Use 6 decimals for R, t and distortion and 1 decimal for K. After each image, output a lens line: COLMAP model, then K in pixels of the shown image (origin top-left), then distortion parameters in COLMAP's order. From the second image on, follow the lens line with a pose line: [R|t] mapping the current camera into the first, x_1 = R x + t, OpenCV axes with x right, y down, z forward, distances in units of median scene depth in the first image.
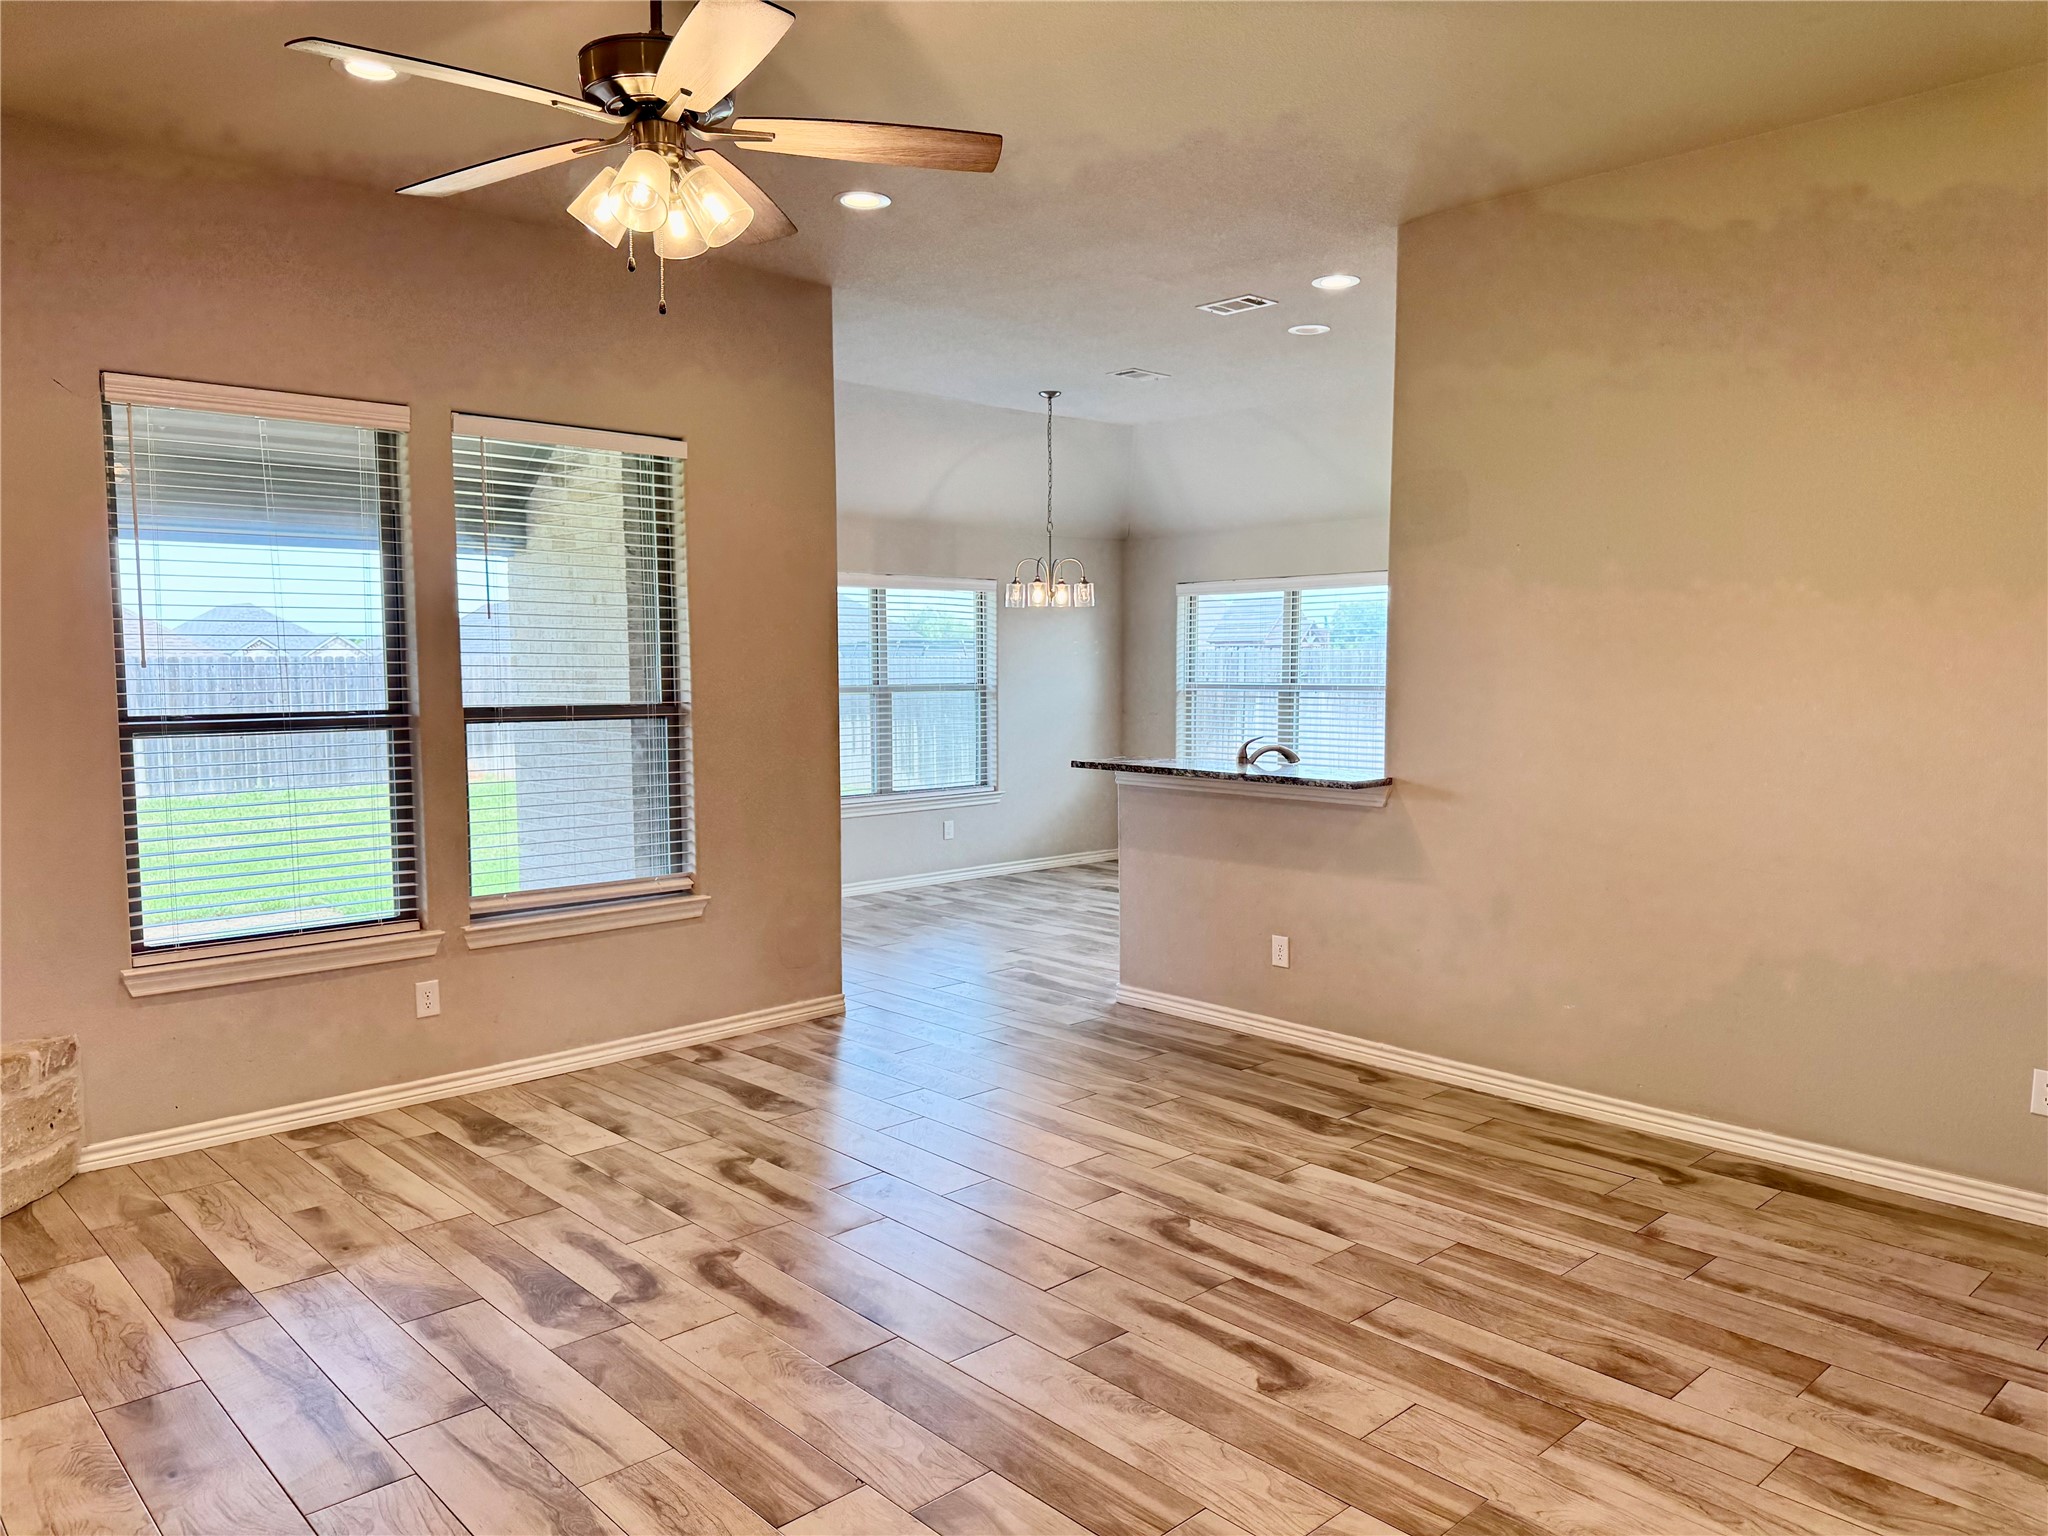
lens RADIAL K [[1448.6, 0, 1030.1], [0, 1448.6, 780.1], [0, 0, 1]] dist [0.081175, -0.099809]
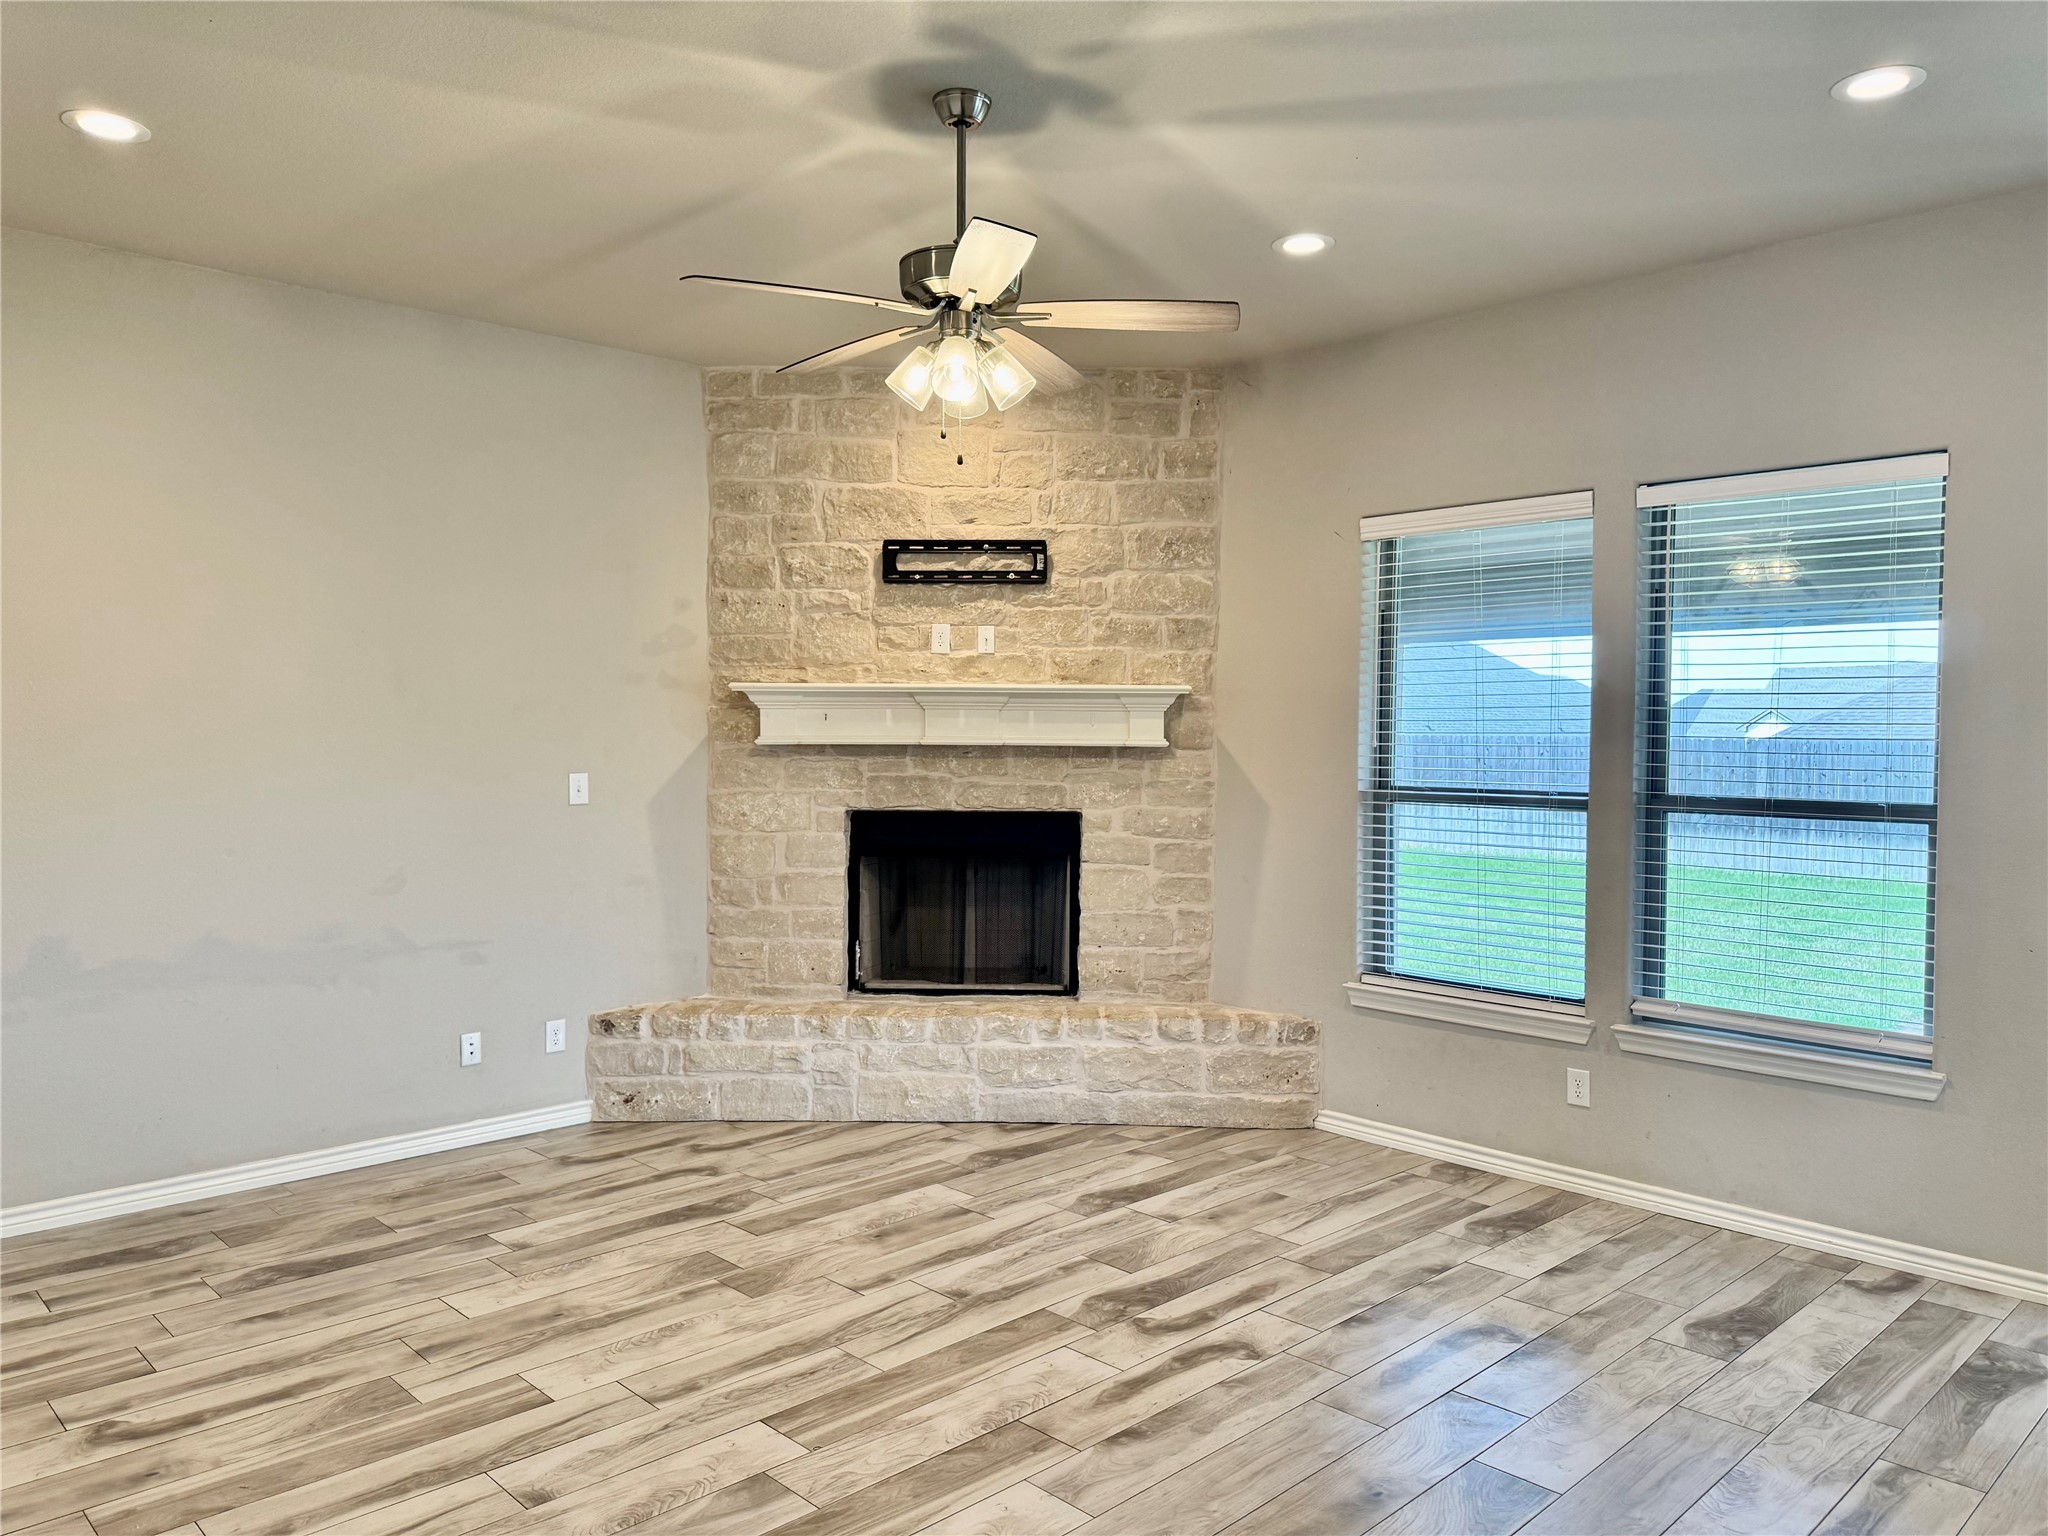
lens RADIAL K [[1448.6, 0, 1023.5], [0, 1448.6, 762.7], [0, 0, 1]] dist [0.081175, -0.099809]
pose [[0.020113, 0.024597, -0.999495, 0.597181], [-0.090802, 0.995611, 0.022674, -0.059631], [0.995666, 0.090300, 0.022258, 0.628665]]
